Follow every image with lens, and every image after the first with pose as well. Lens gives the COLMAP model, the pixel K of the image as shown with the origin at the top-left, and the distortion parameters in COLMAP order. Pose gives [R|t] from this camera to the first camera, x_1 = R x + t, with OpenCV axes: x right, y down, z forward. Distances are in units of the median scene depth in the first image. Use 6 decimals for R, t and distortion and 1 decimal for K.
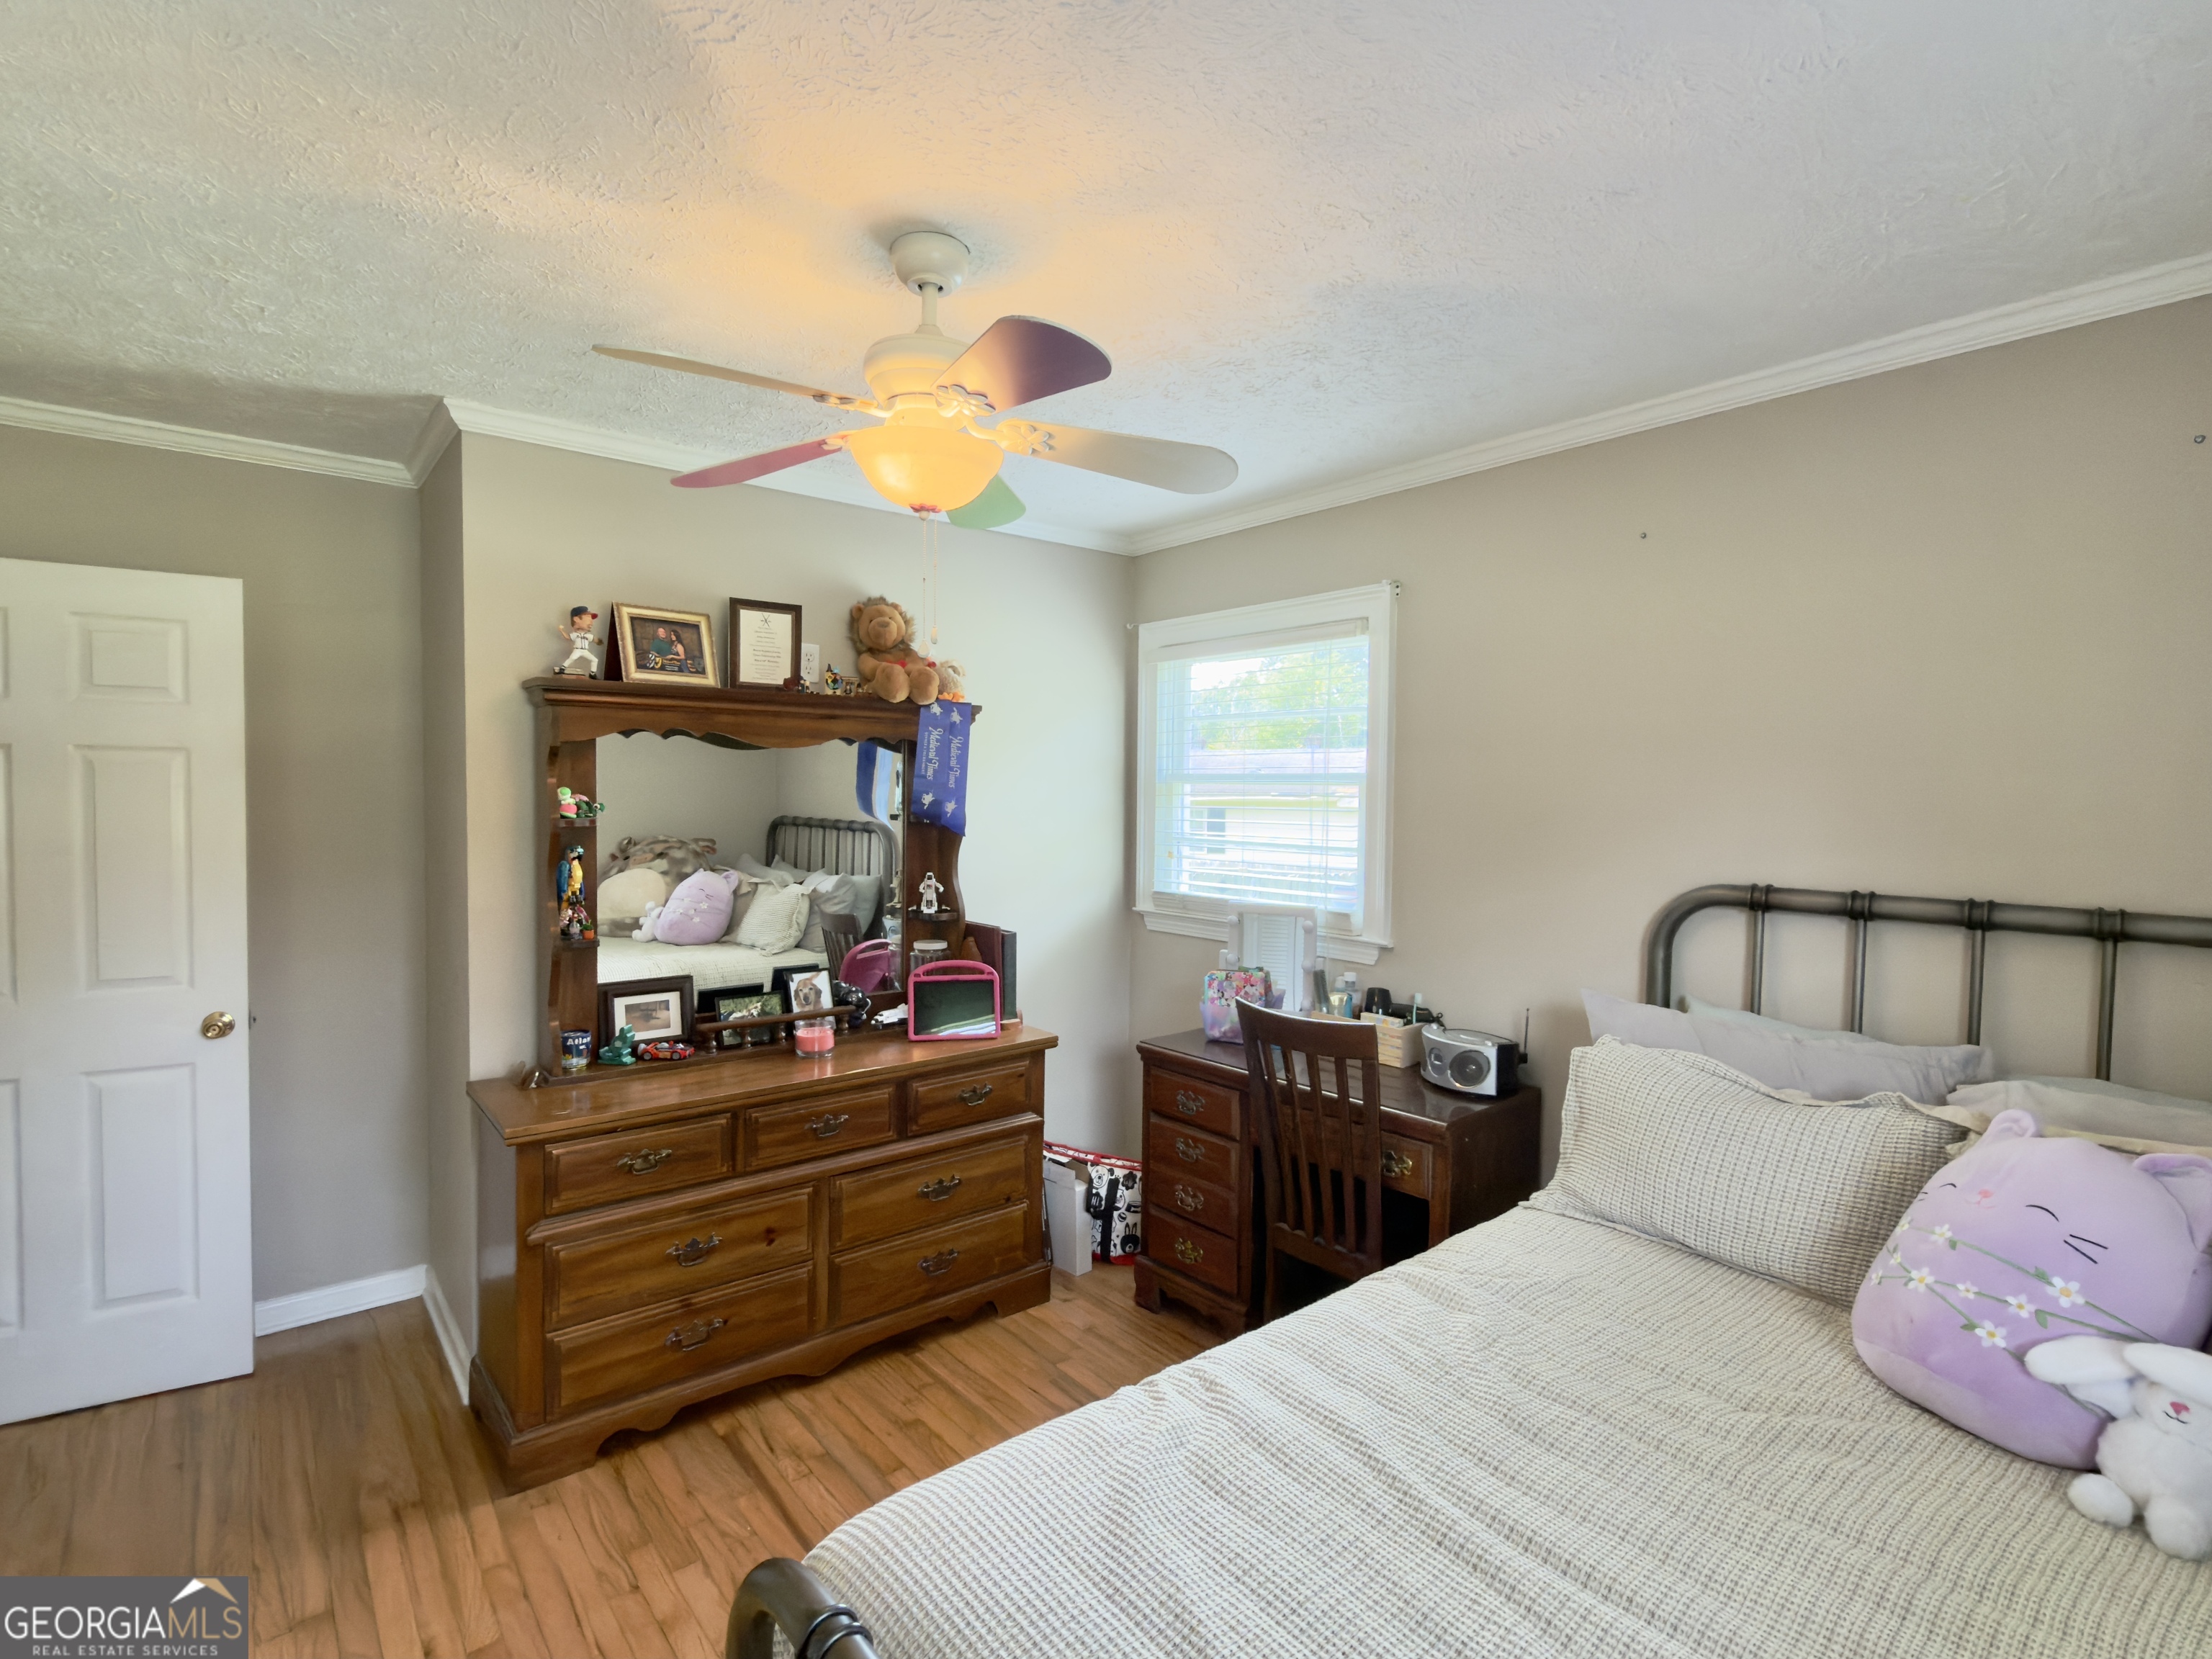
lens RADIAL K [[1082.2, 0, 1103.0], [0, 1082.2, 829.1], [0, 0, 1]] dist [-0.001454, -0.000315]
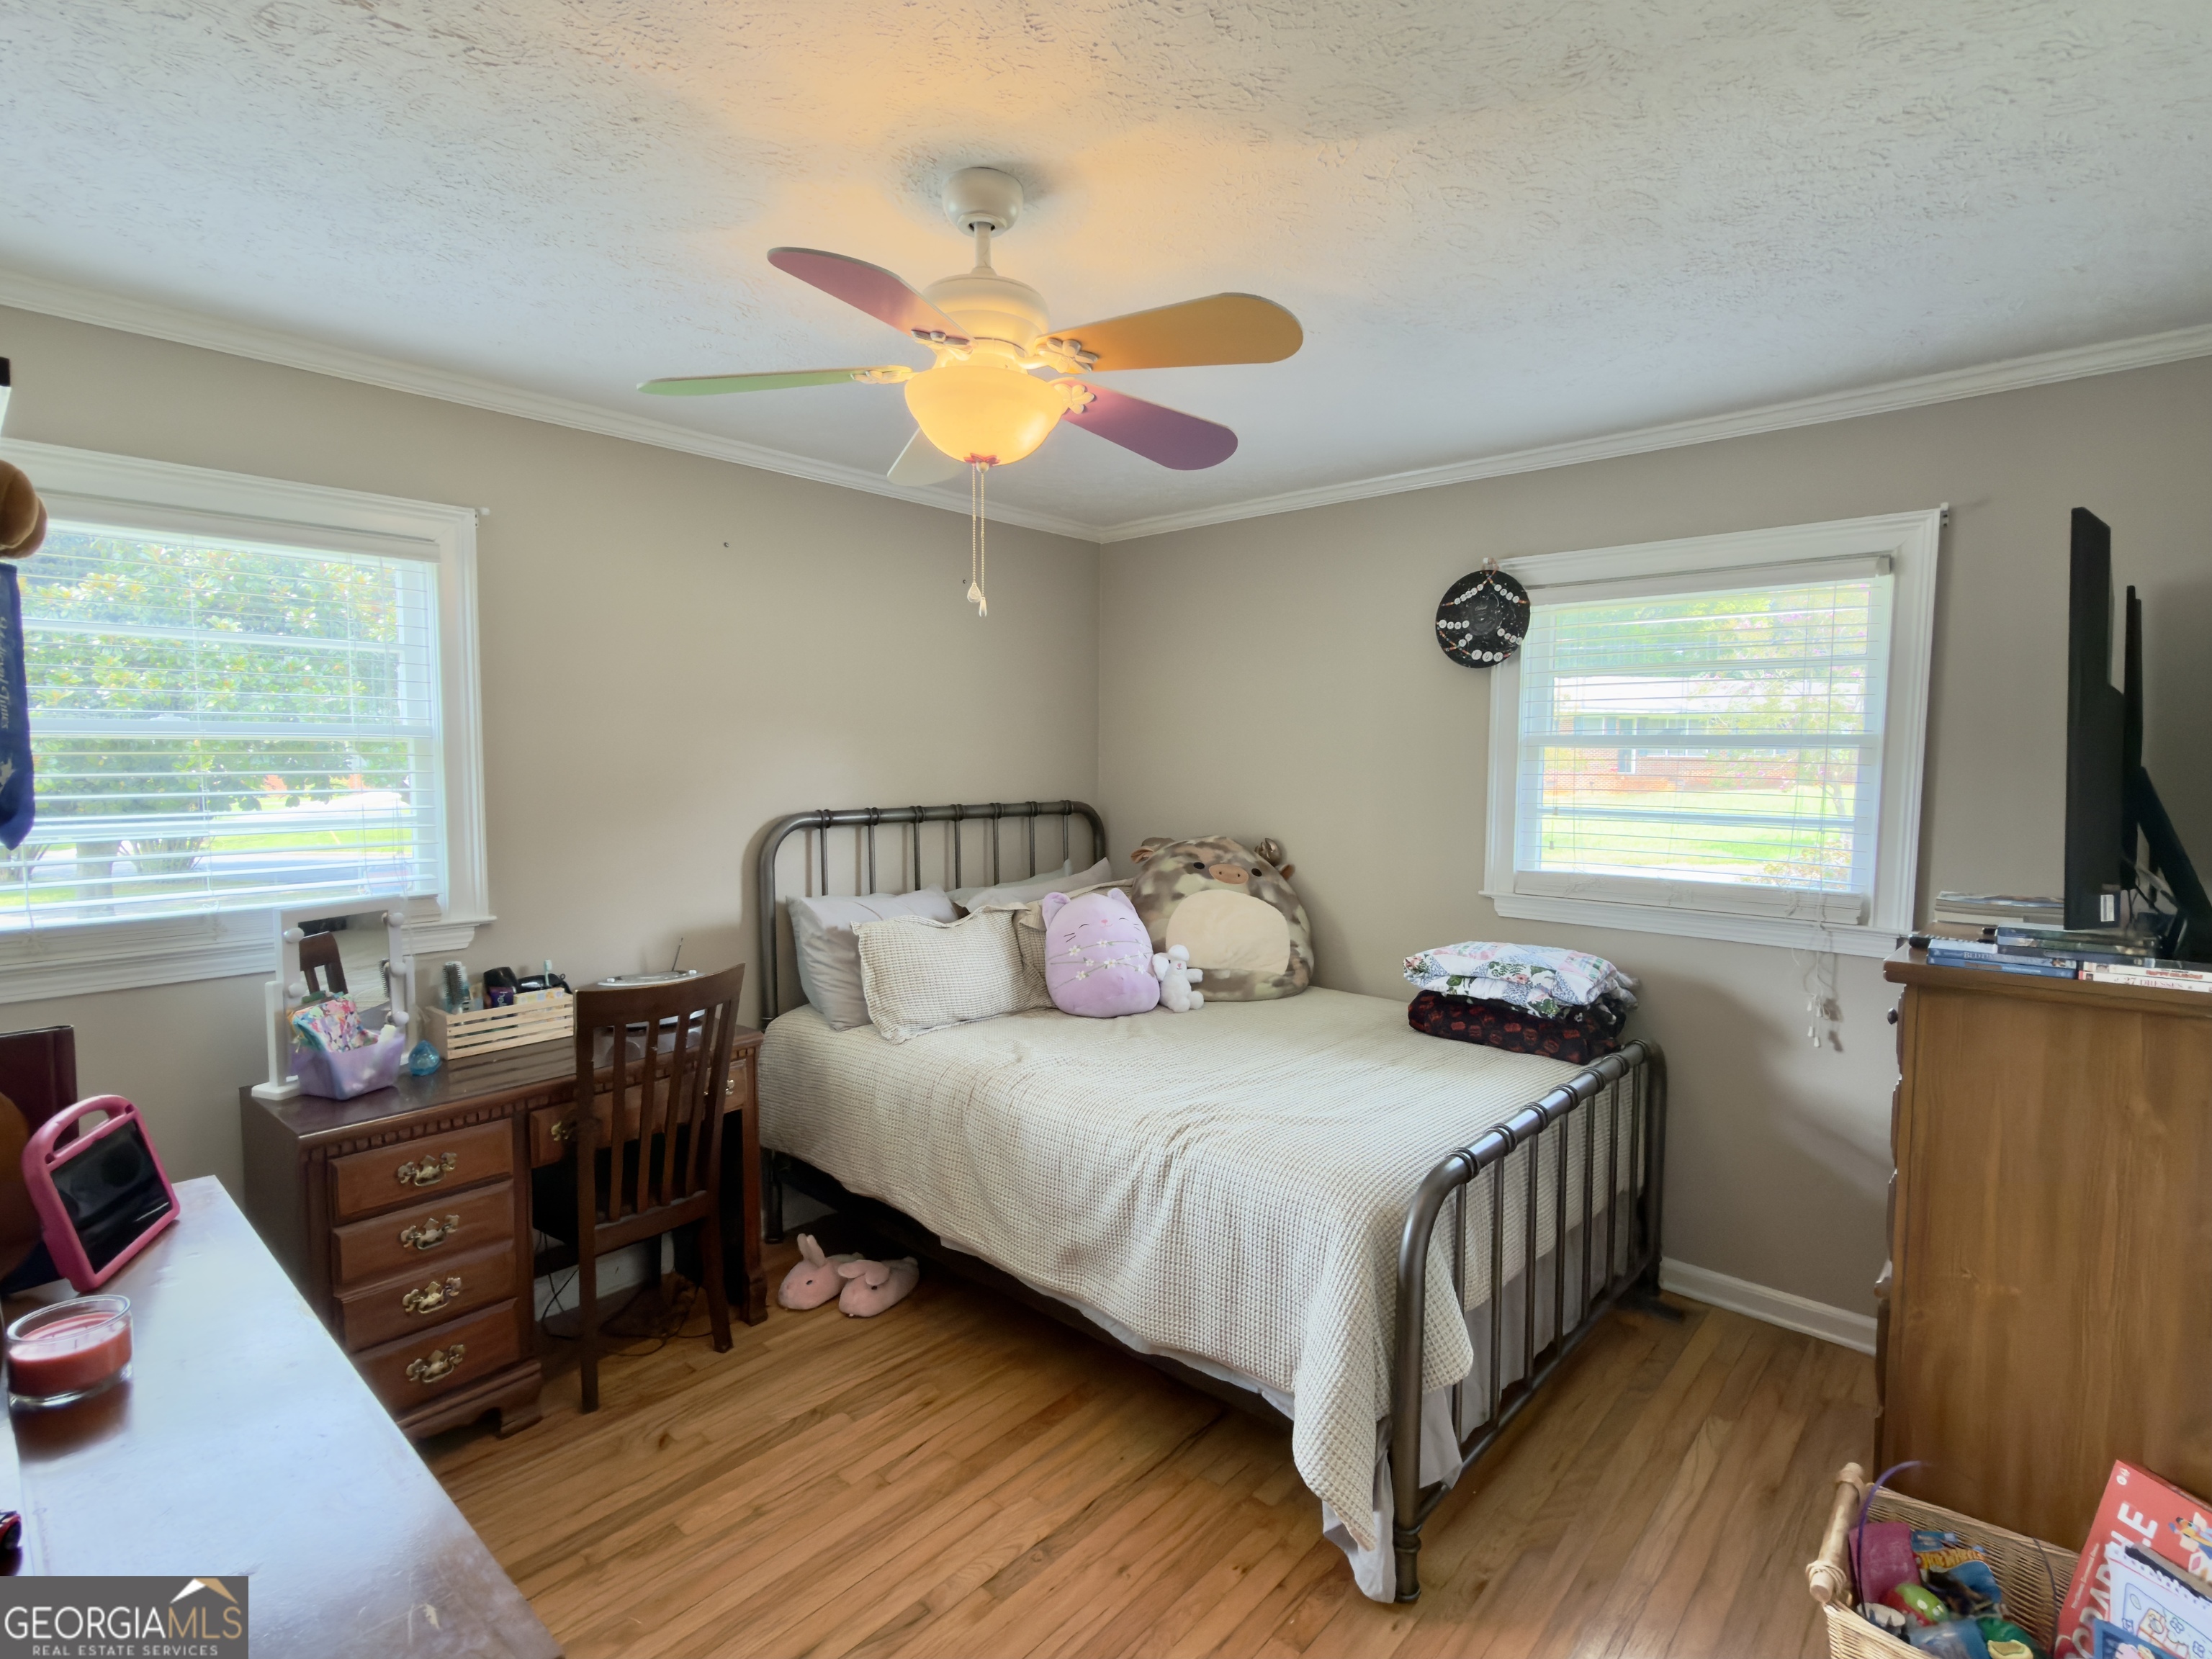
lens RADIAL K [[1082.2, 0, 1103.0], [0, 1082.2, 829.1], [0, 0, 1]] dist [-0.001454, -0.000315]
pose [[-0.147702, -0.076900, 0.986038, -0.697906], [0.035070, 0.995938, 0.082926, -0.024644], [-0.988410, 0.046829, -0.144405, 0.635213]]
